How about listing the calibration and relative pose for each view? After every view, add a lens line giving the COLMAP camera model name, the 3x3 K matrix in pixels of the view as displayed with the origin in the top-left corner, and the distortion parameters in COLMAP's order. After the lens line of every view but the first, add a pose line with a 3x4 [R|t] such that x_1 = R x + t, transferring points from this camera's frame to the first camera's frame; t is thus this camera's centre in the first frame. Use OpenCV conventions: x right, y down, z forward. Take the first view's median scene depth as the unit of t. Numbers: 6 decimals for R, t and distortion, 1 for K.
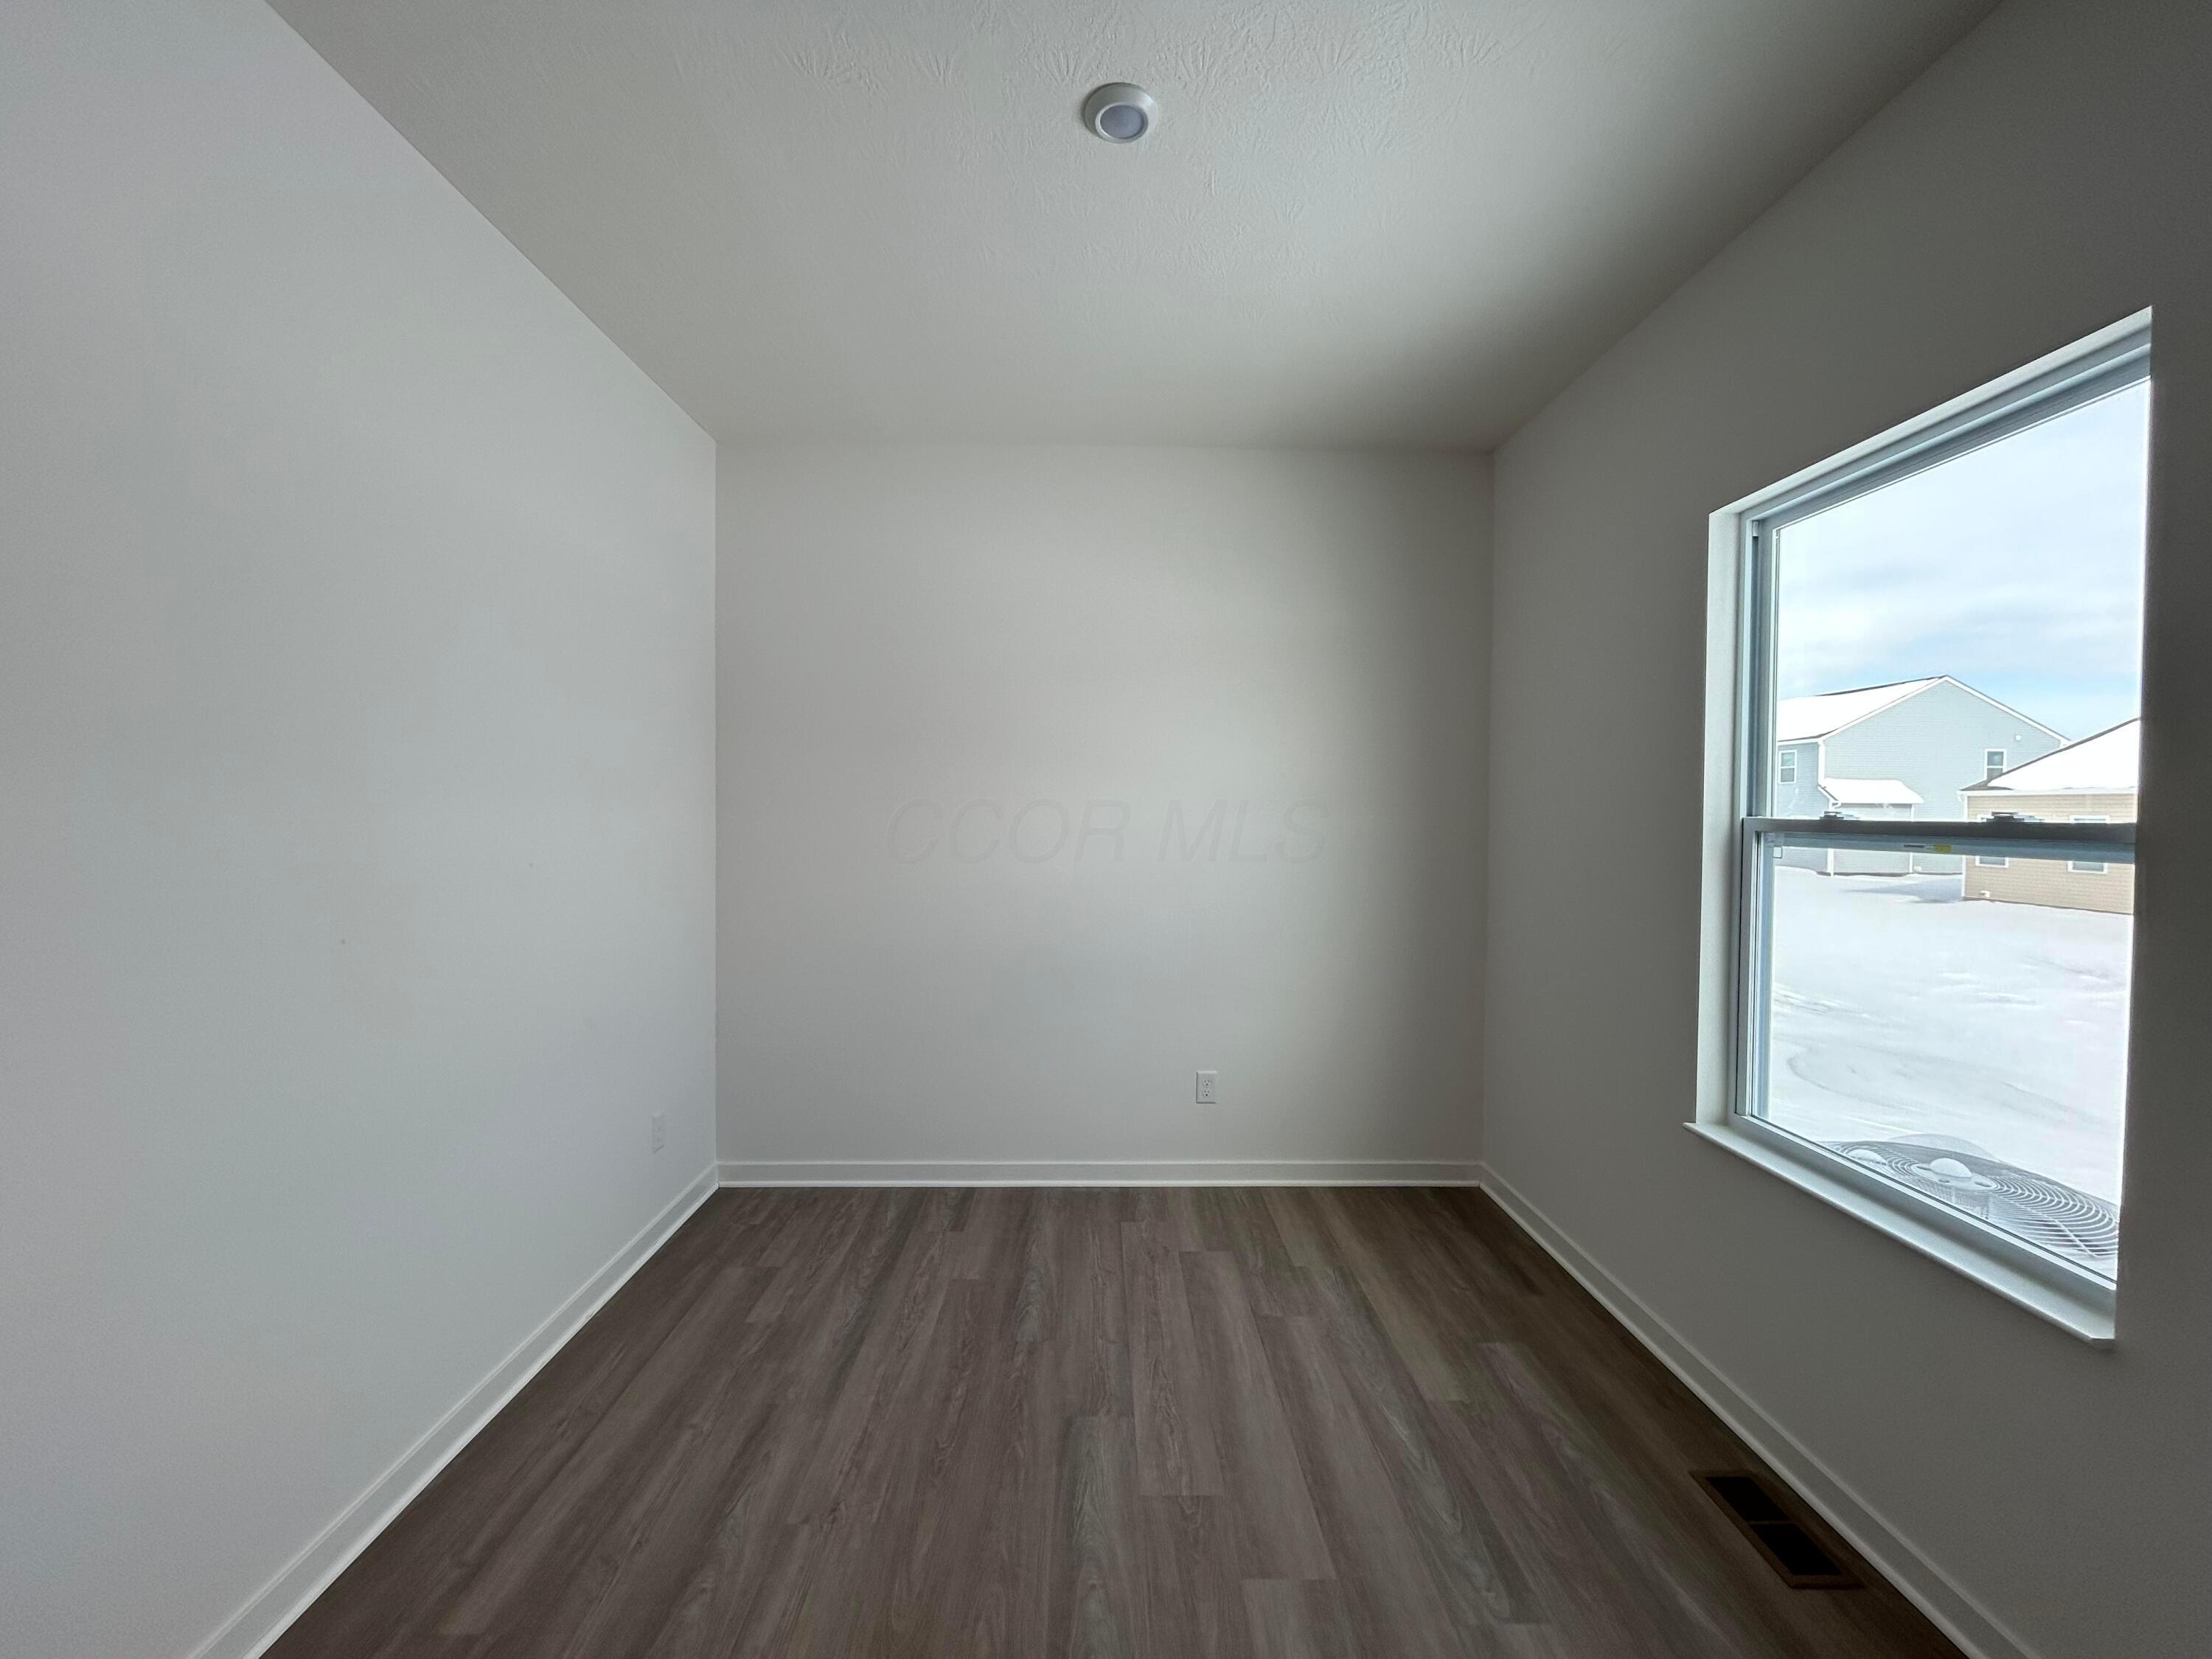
lens RADIAL K [[890.3, 0, 1092.3], [0, 890.3, 822.5], [0, 0, 1]] dist [-0.000453, 0.000130]
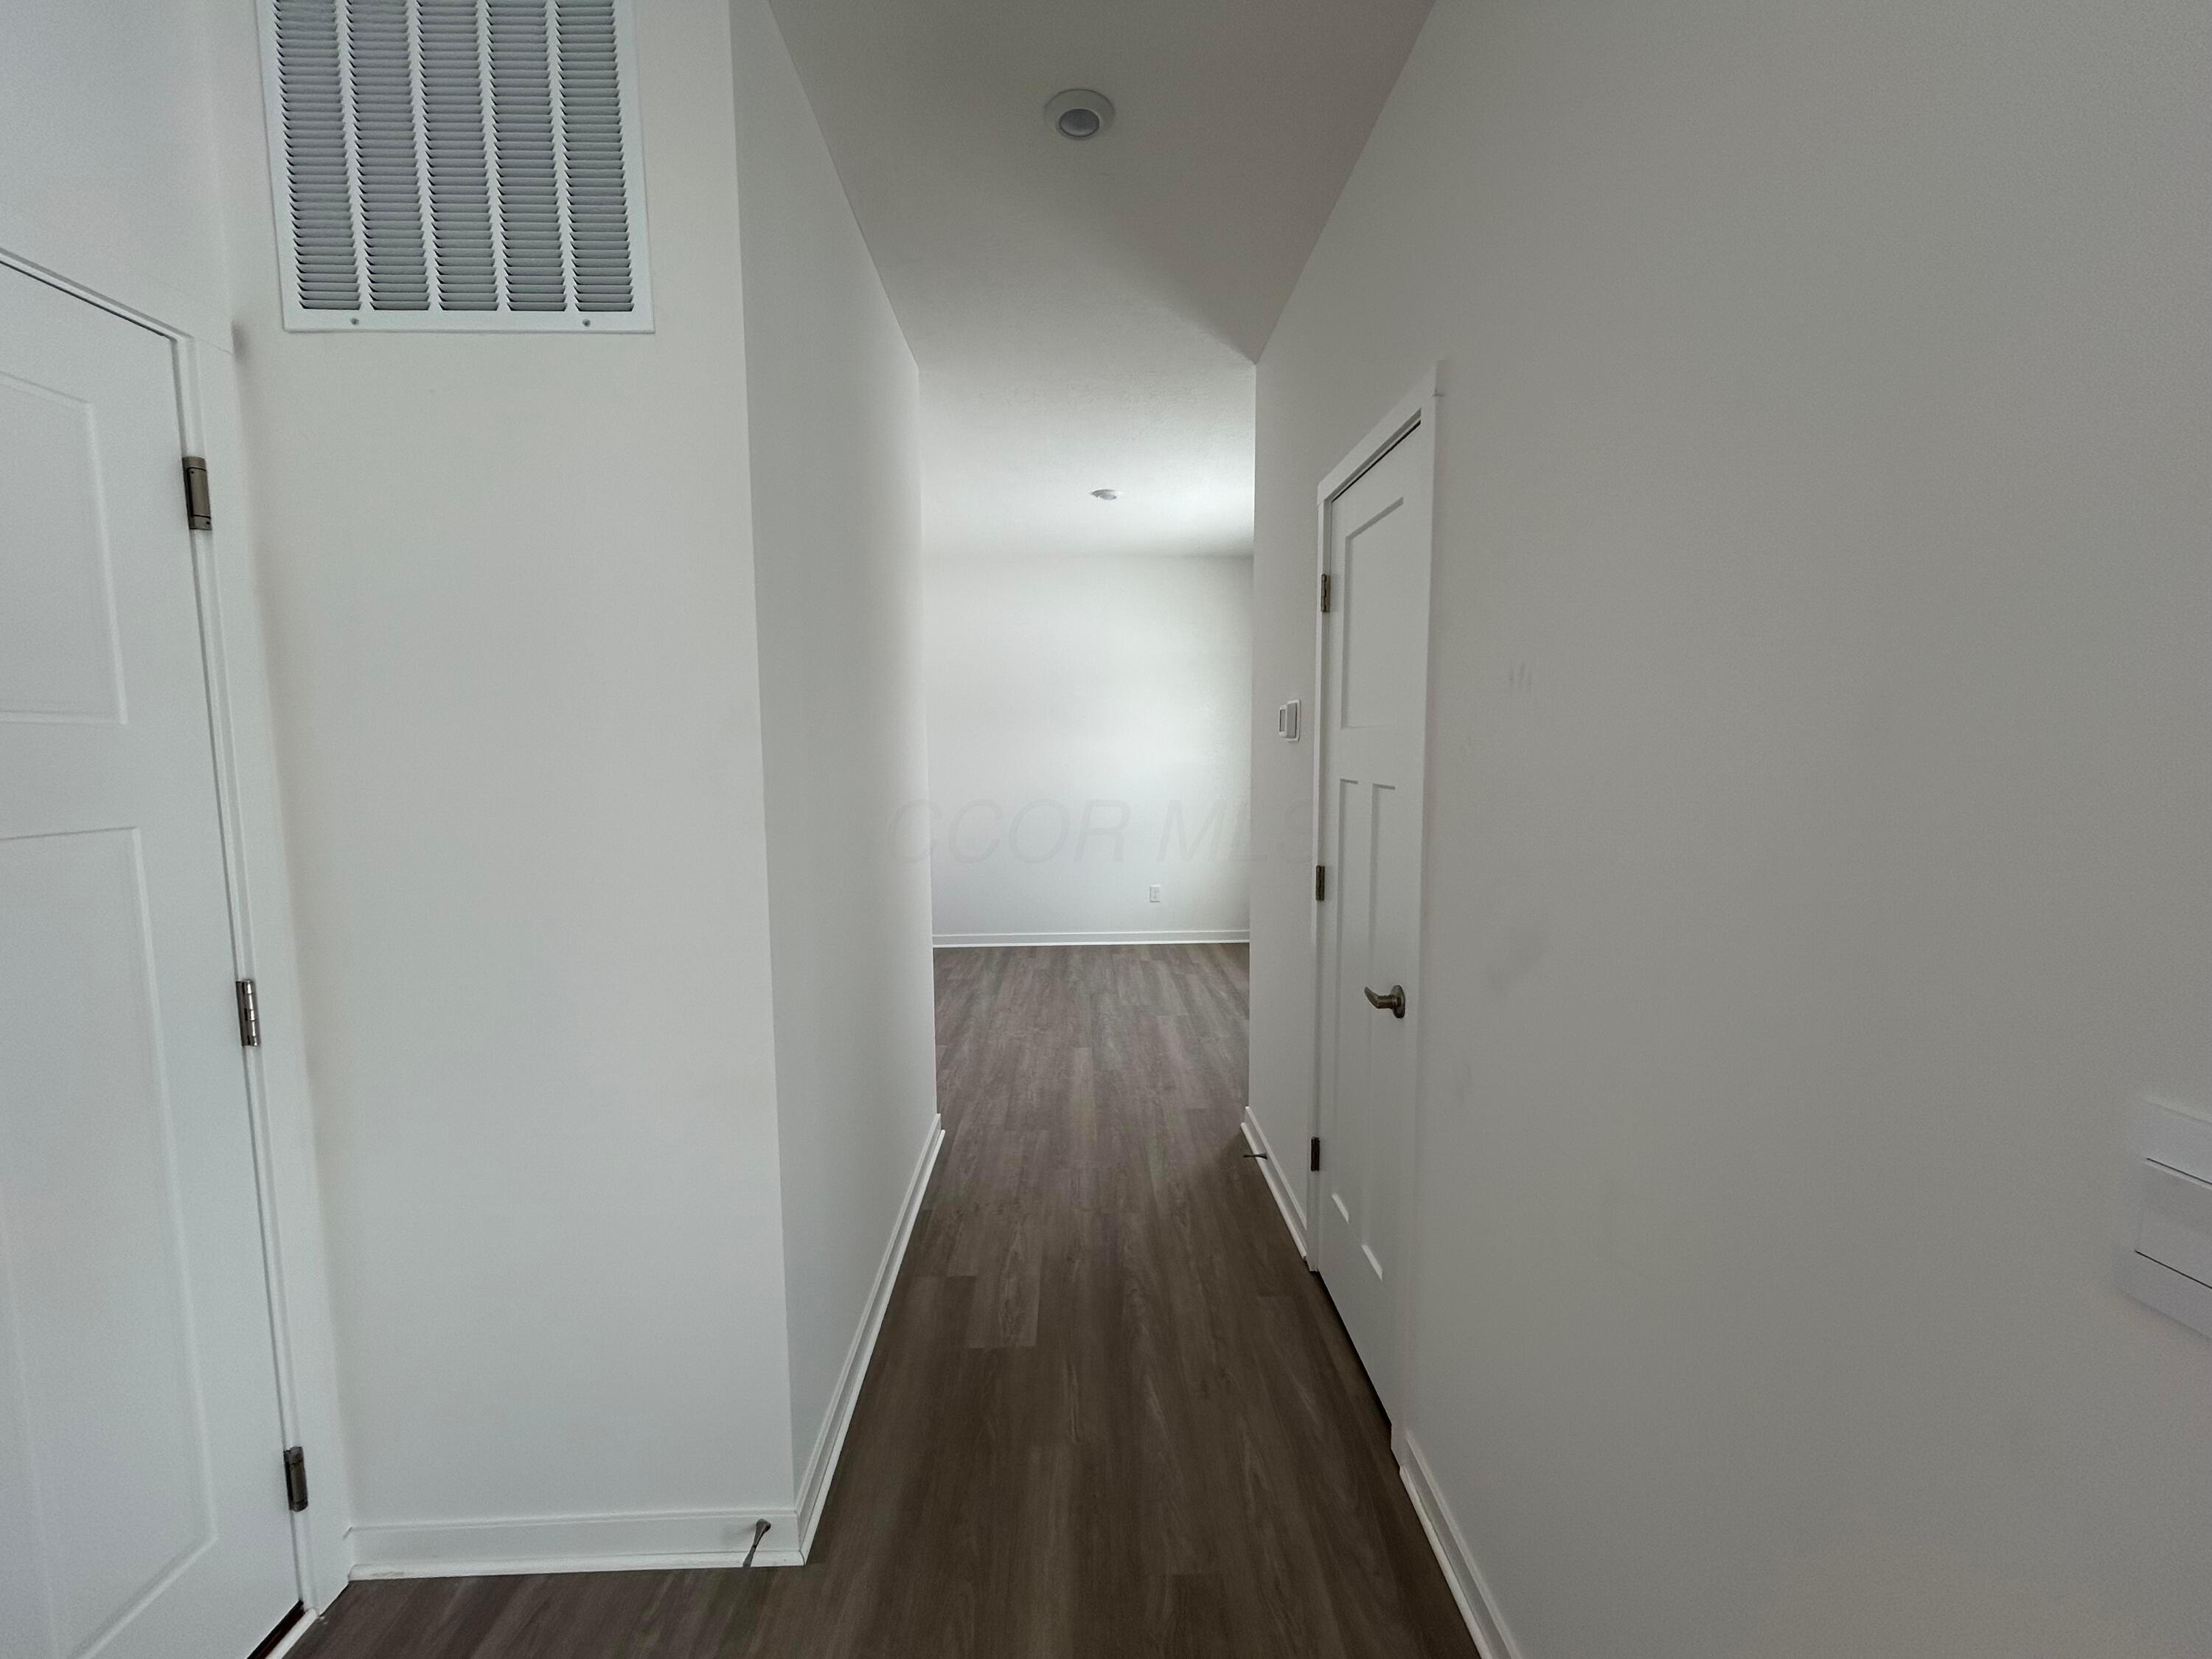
lens RADIAL K [[890.3, 0, 1097.2], [0, 890.3, 834.8], [0, 0, 1]] dist [-0.000453, 0.000130]
pose [[0.999526, -0.020924, 0.022563, -0.060111], [0.019036, 0.996544, 0.080852, 0.017671], [-0.024177, -0.080384, 0.996471, -1.435125]]
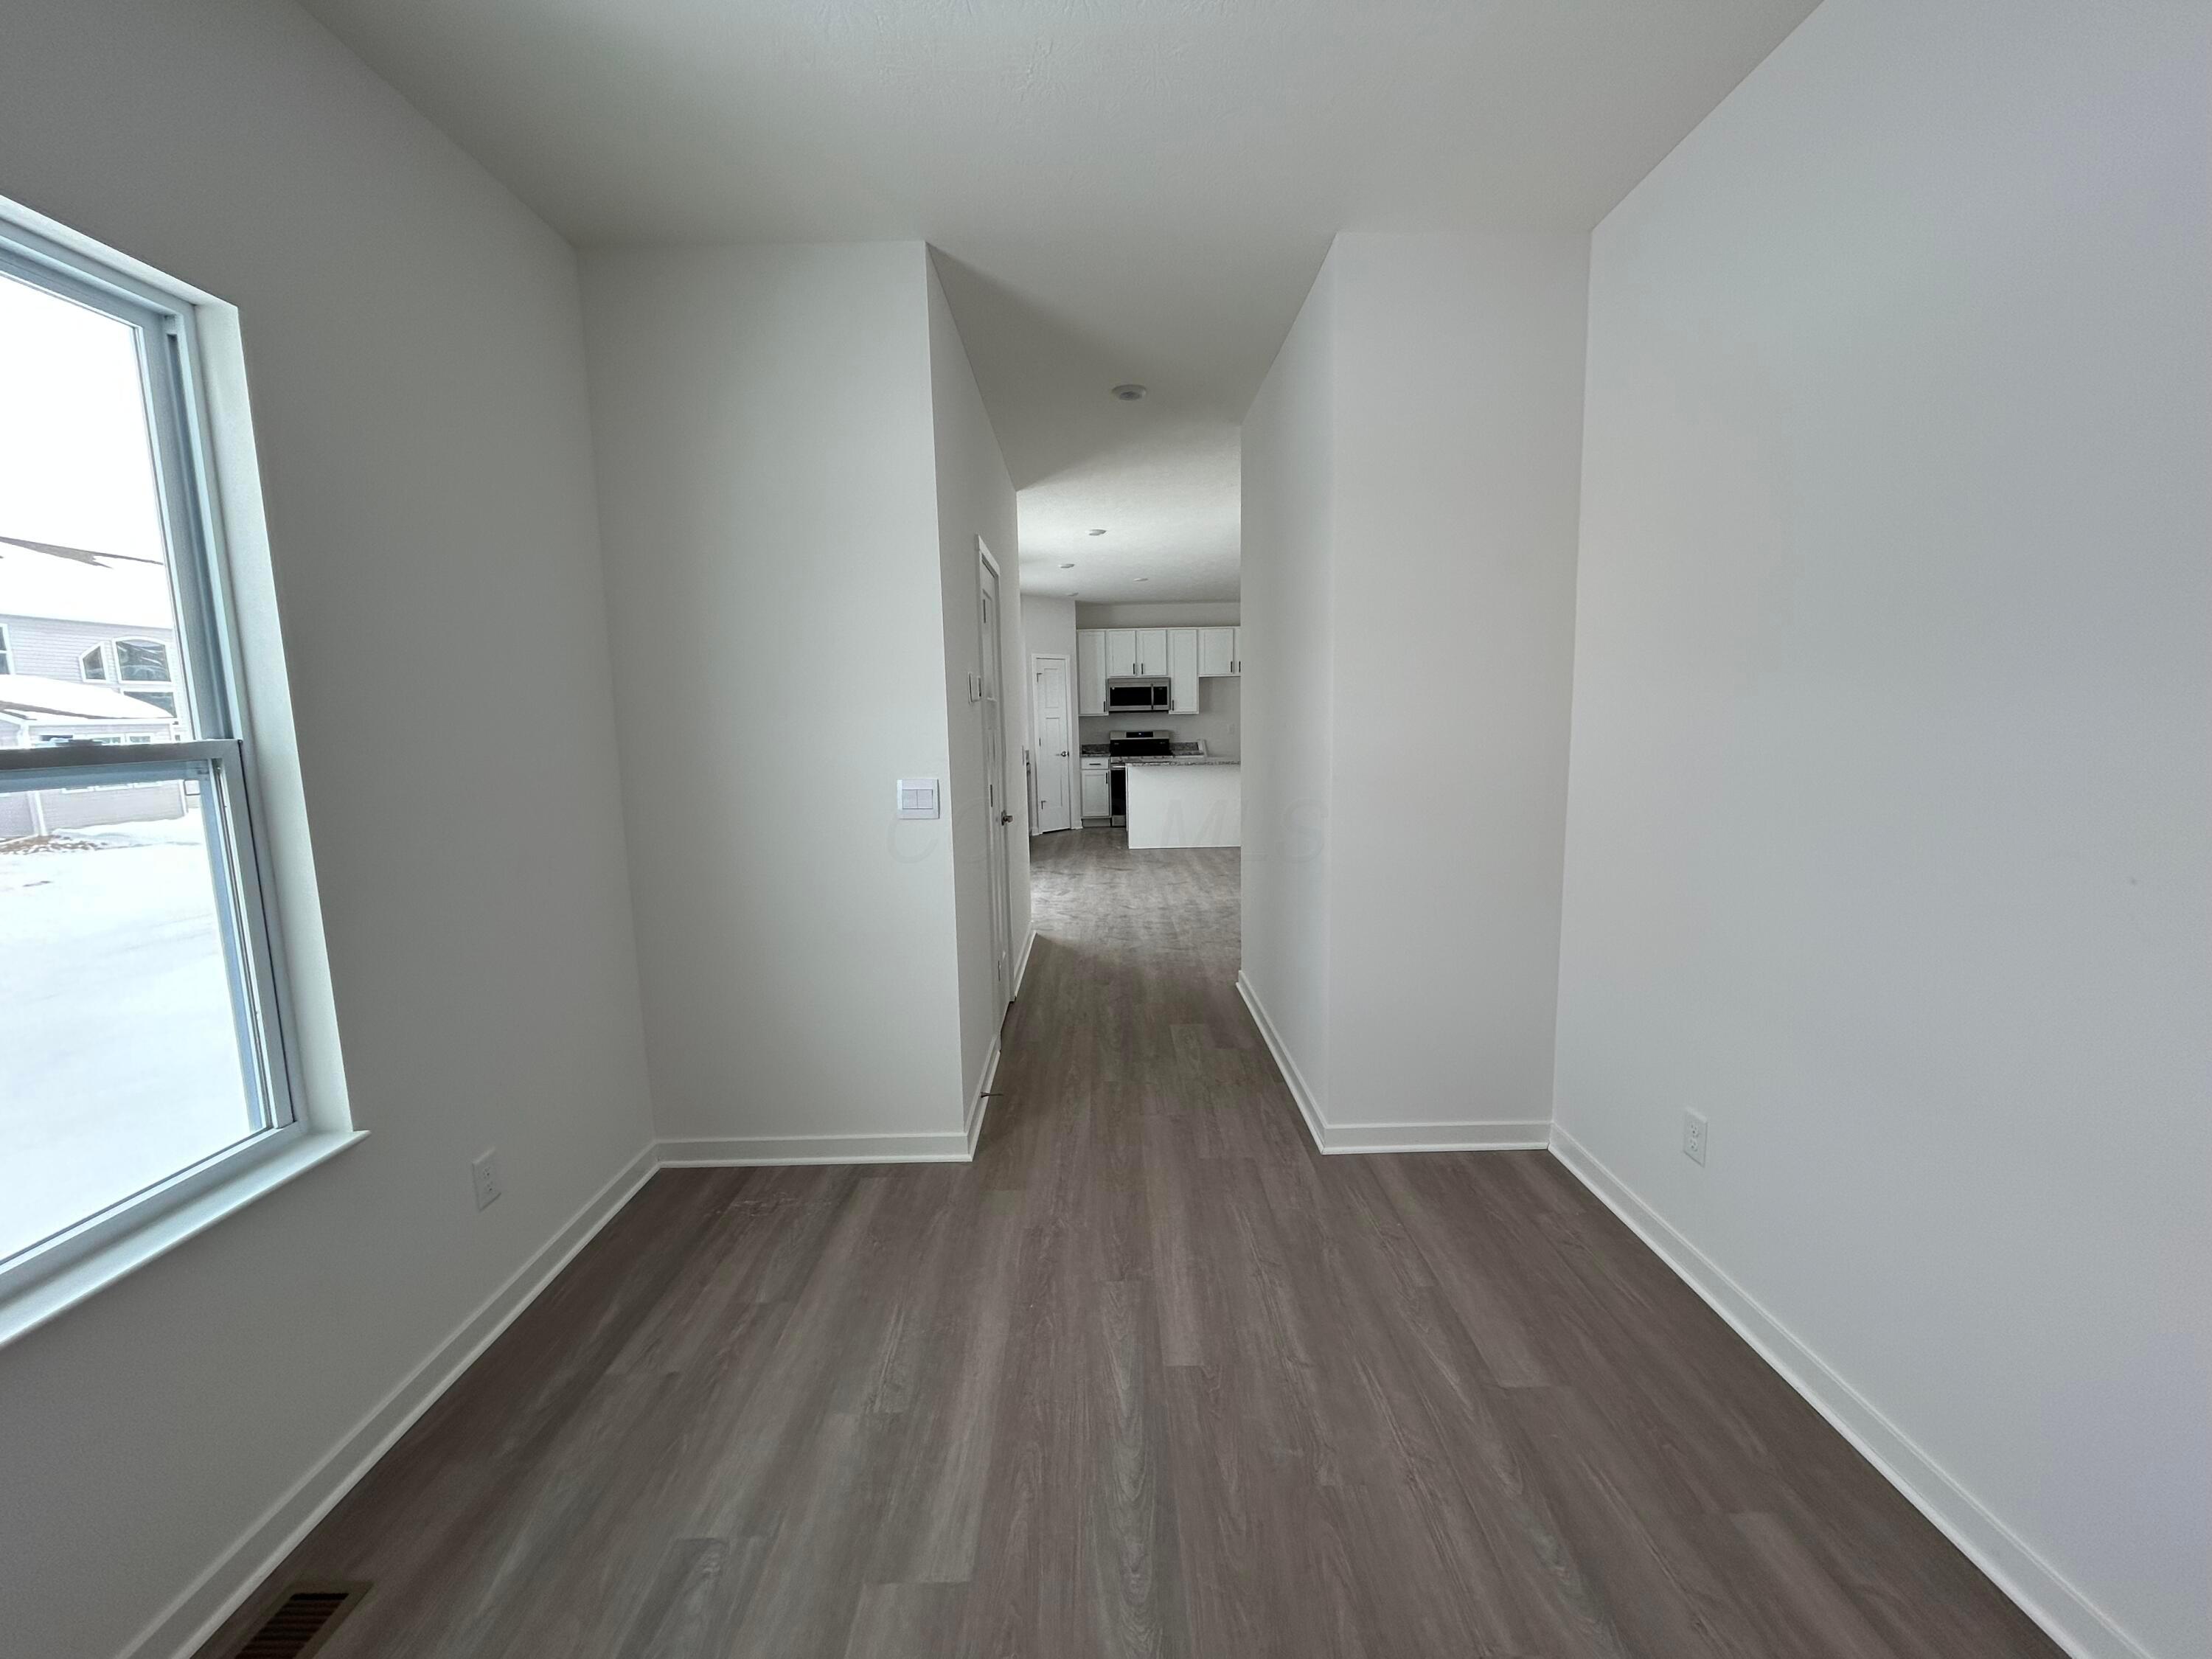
lens RADIAL K [[890.3, 0, 1104.8], [0, 890.3, 830.1], [0, 0, 1]] dist [-0.000453, 0.000130]
pose [[-0.999887, 0.014975, -0.001121, 0.016303], [0.014619, 0.987740, 0.155425, -0.029764], [0.003434, 0.155391, -0.987847, 1.373349]]
